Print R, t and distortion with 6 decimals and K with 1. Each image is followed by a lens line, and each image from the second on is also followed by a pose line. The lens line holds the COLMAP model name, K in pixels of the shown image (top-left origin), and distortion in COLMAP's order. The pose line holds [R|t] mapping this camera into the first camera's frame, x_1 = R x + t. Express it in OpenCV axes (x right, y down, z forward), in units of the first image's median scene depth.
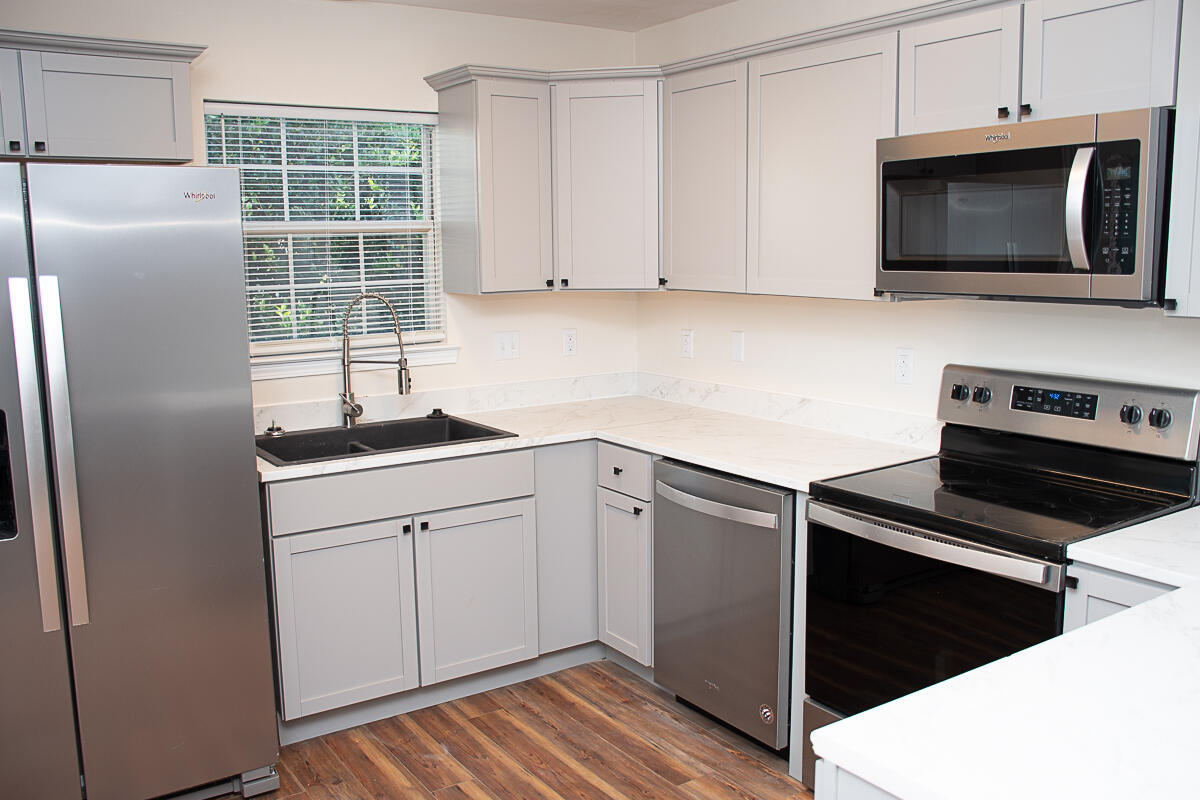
lens RADIAL K [[1022.1, 0, 600.0], [0, 1022.1, 400.0], [0, 0, 1]] dist [-0.126604, 0.123618]
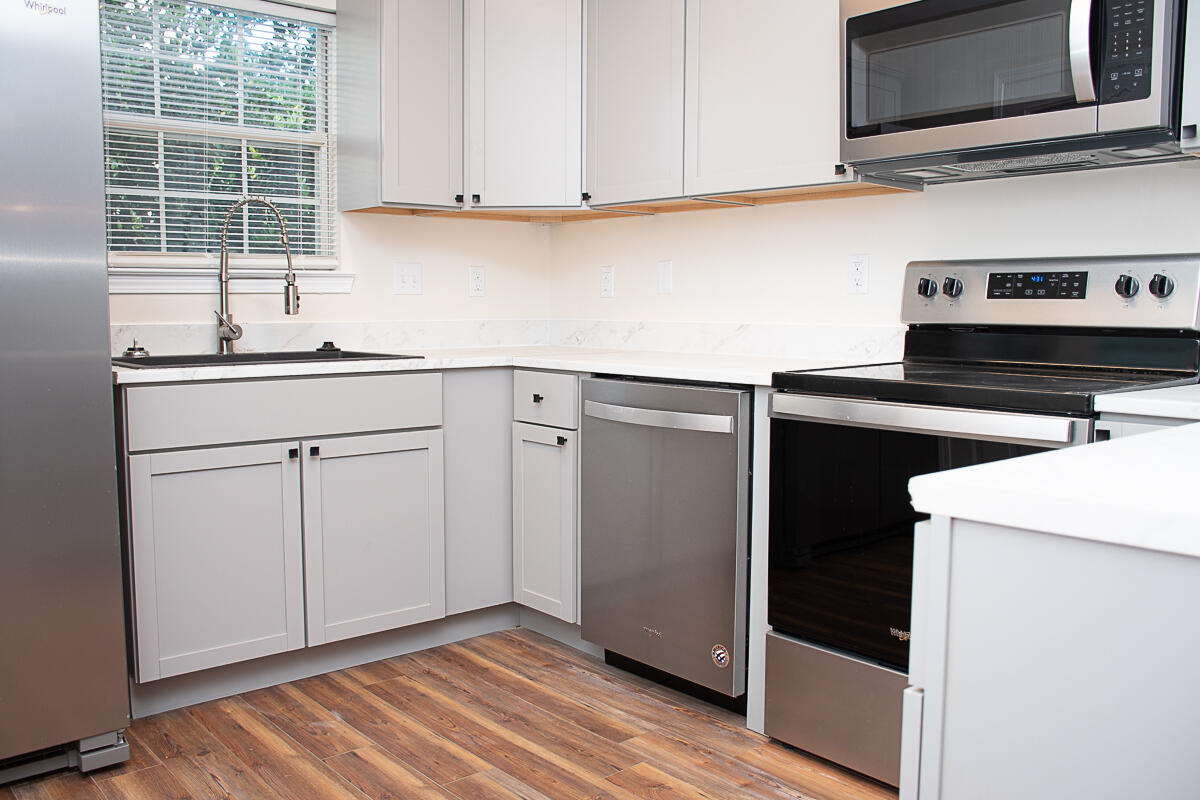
lens RADIAL K [[1022.1, 0, 600.0], [0, 1022.1, 400.0], [0, 0, 1]] dist [-0.126604, 0.123618]
pose [[0.993032, 0.004607, 0.117757, -0.035879], [0.001763, 0.998543, -0.053929, 0.127991], [-0.117834, 0.053761, 0.991577, 0.131564]]
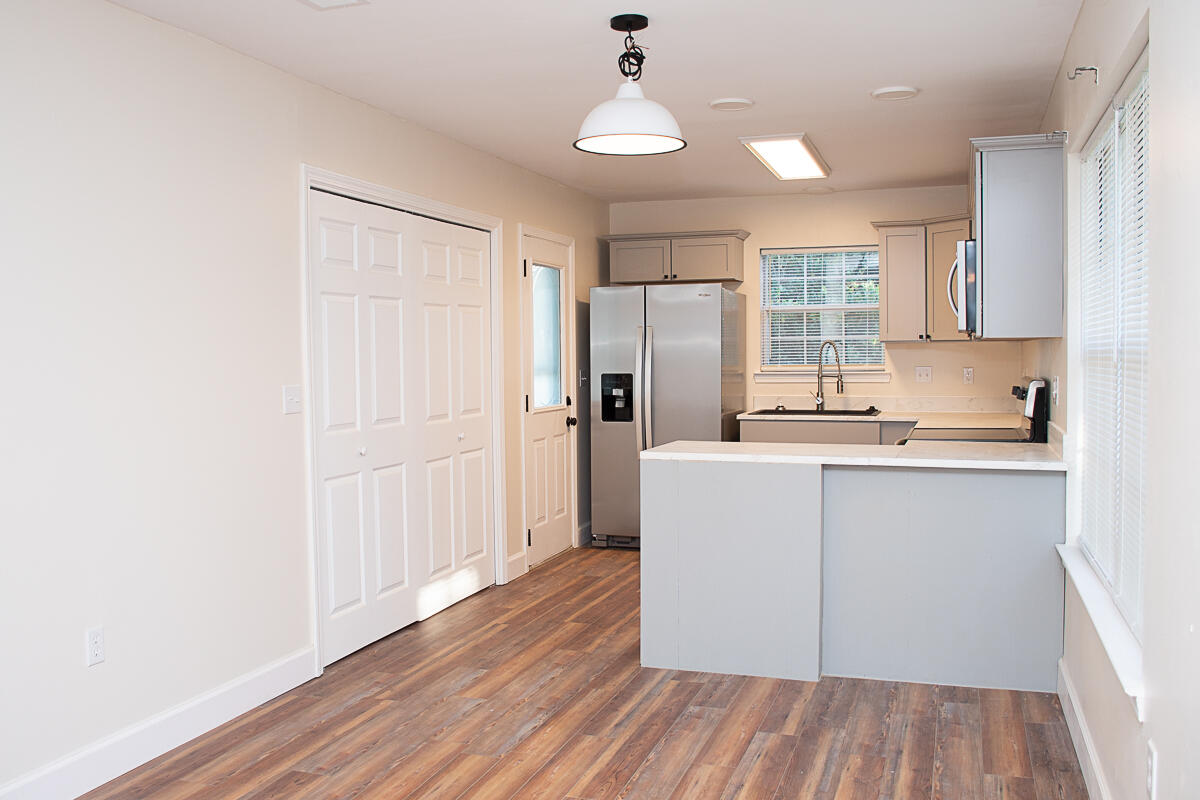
lens RADIAL K [[1098.2, 0, 571.8], [0, 1098.2, 399.8], [0, 0, 1]] dist [-0.131876, 0.123126]
pose [[0.593324, 0.040569, -0.803941, 1.297100], [-0.116540, 0.992536, -0.035922, 0.155385], [0.796483, 0.115005, 0.593623, -0.692614]]
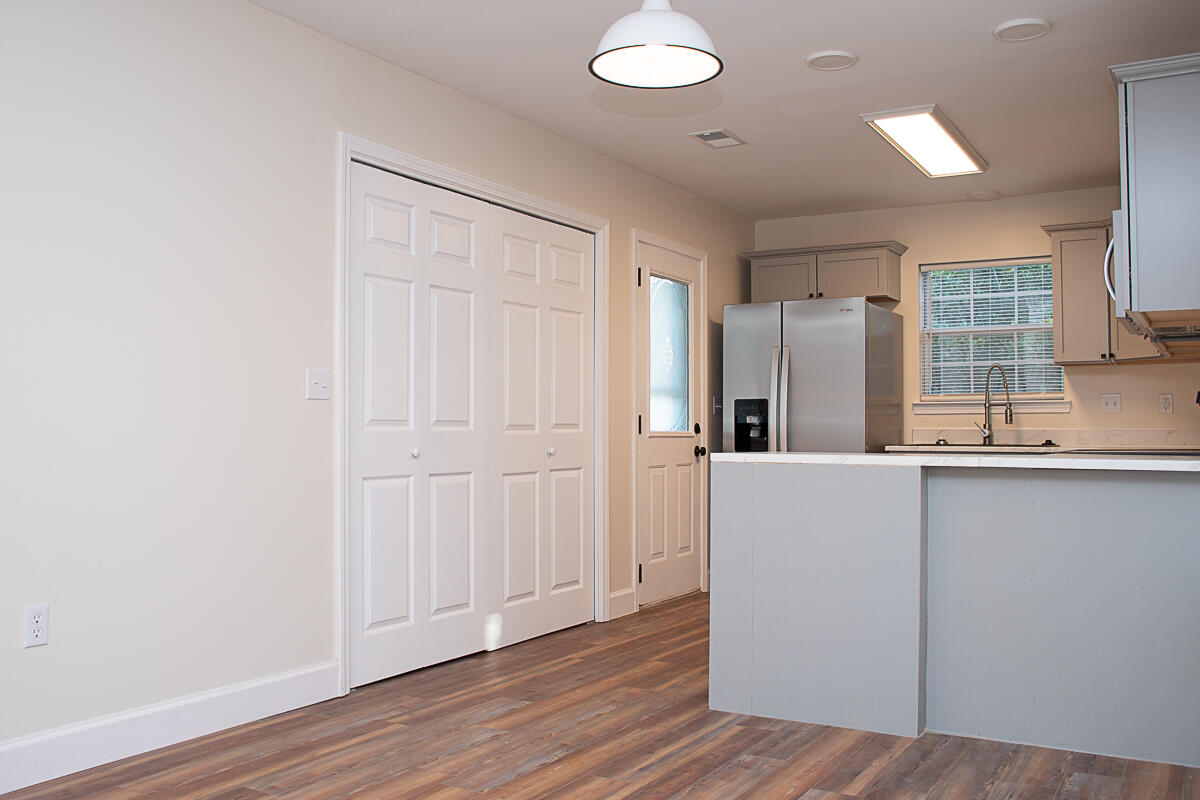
lens RADIAL K [[1098.2, 0, 571.8], [0, 1098.2, 399.8], [0, 0, 1]] dist [-0.131876, 0.123126]
pose [[0.417990, -0.010255, -0.908394, 1.247253], [-0.142774, 0.986768, -0.076835, 0.216243], [0.897162, 0.161811, 0.410995, -0.420150]]
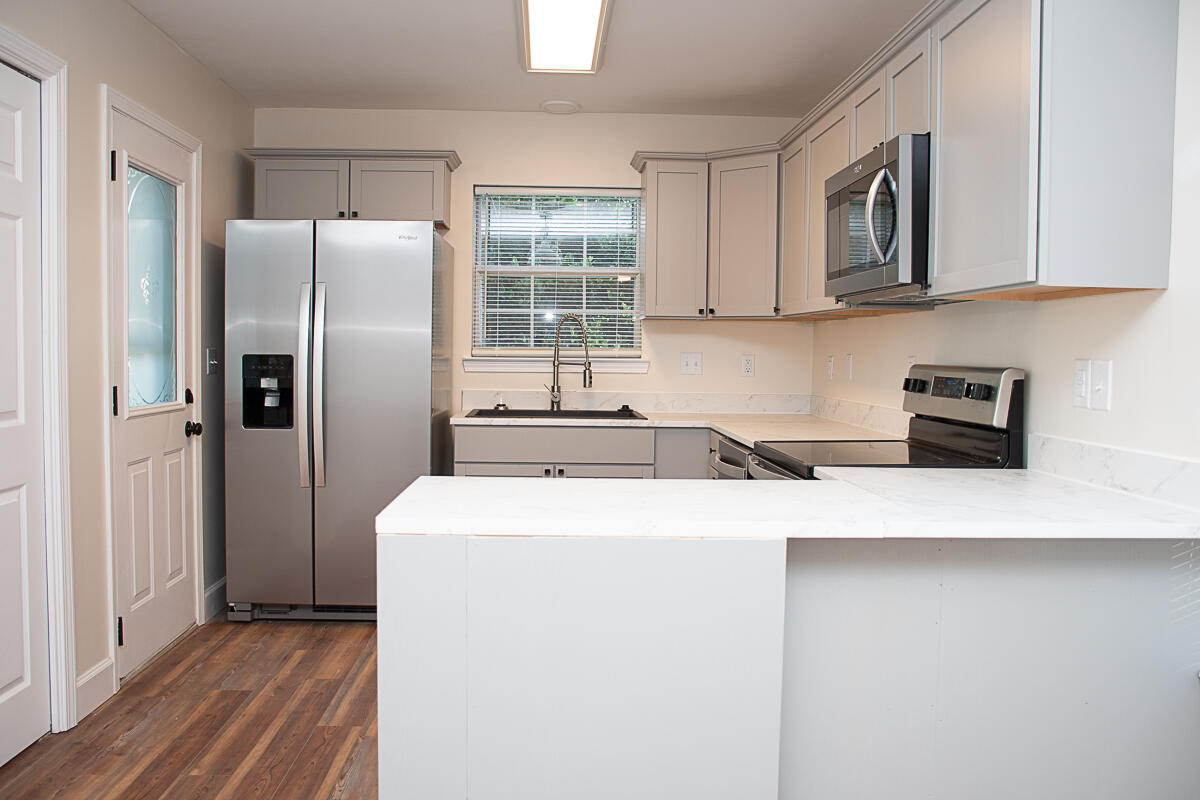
lens RADIAL K [[1022.1, 0, 600.0], [0, 1022.1, 400.0], [0, 0, 1]] dist [-0.126604, 0.123618]
pose [[0.855943, 0.049304, -0.514715, 0.603526], [-0.100137, 0.992404, -0.071463, 0.121680], [0.507282, 0.112710, 0.854378, -0.197949]]
